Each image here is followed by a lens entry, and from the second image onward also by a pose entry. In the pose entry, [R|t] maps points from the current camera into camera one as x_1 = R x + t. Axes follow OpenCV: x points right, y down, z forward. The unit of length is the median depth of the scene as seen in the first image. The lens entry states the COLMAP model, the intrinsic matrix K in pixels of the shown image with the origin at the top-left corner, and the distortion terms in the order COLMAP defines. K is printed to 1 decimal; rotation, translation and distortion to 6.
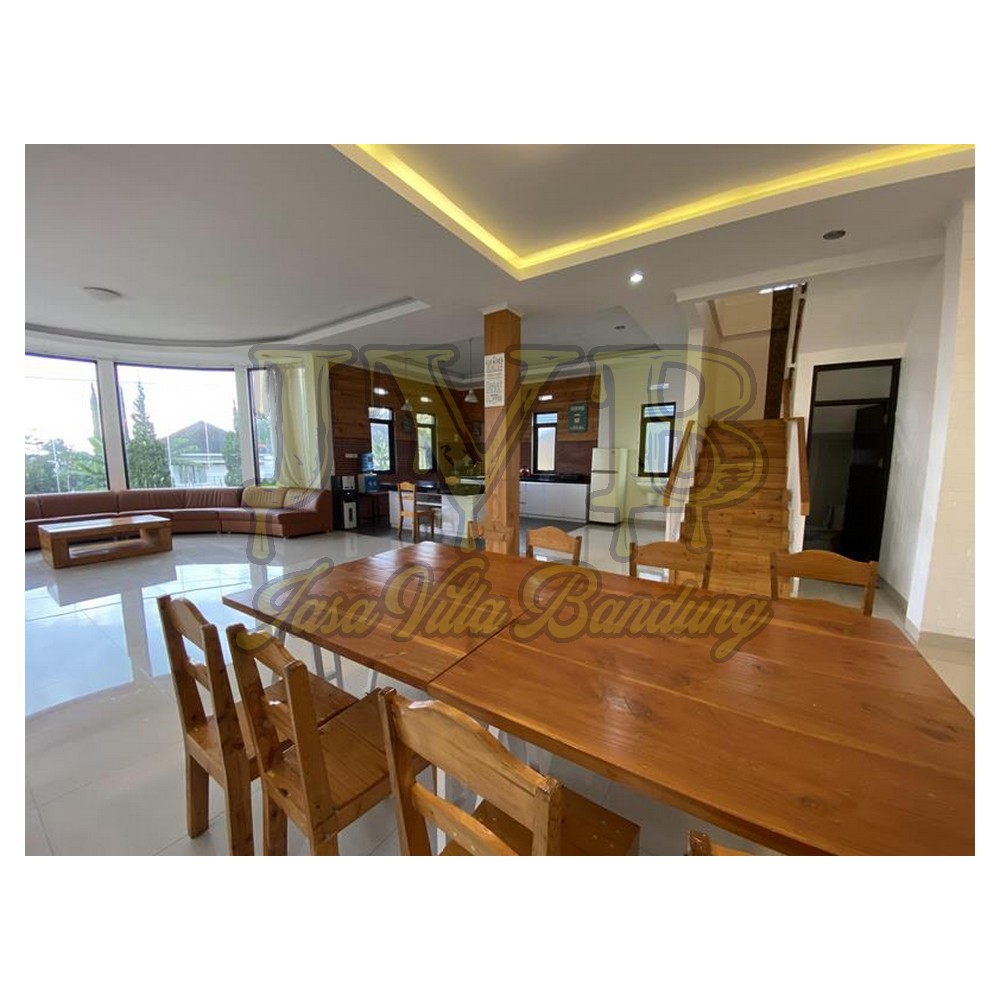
lens RADIAL K [[386.4, 0, 496.3], [0, 386.4, 503.4], [0, 0, 1]] dist [-0.002968, -0.000414]
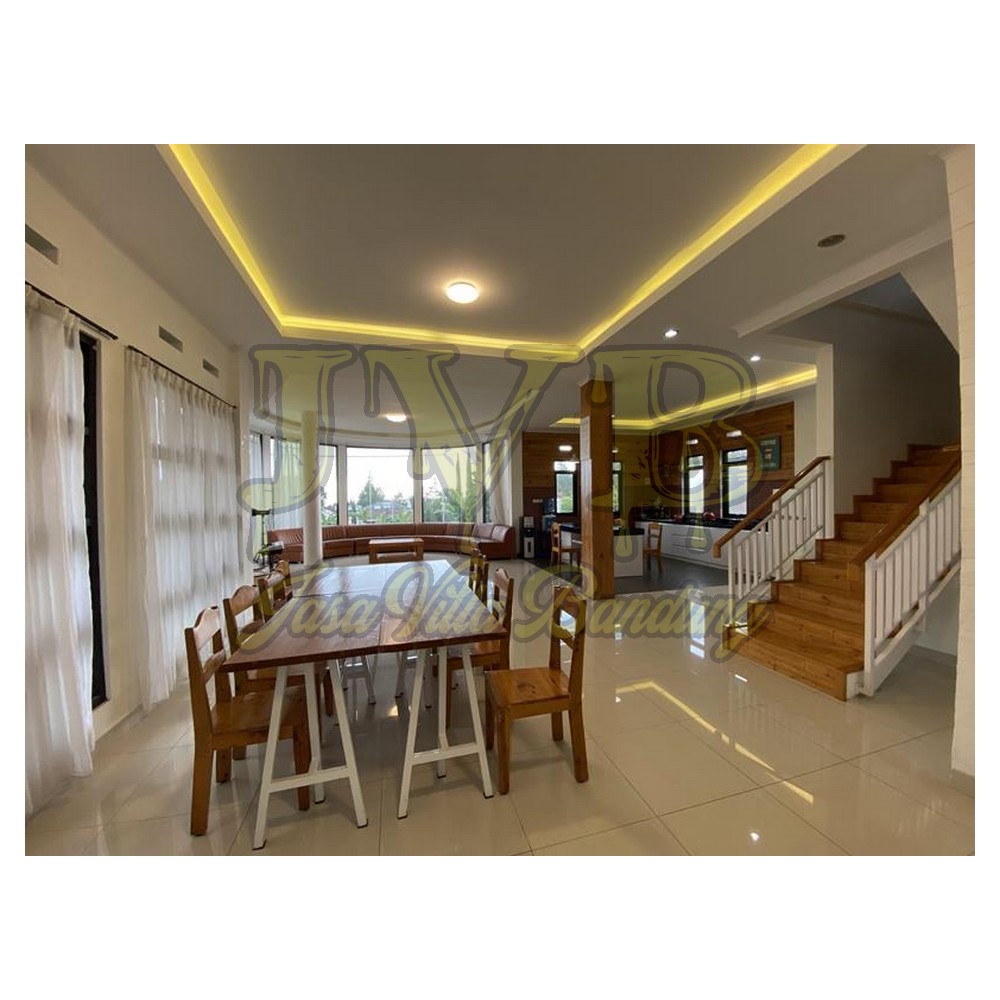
lens RADIAL K [[386.4, 0, 514.0], [0, 386.4, 509.5], [0, 0, 1]] dist [-0.002968, -0.000414]
pose [[0.755950, 0.005277, -0.654608, 0.409178], [-0.058964, 0.996452, -0.060060, -0.014202], [0.651969, 0.084001, 0.753579, -0.008703]]
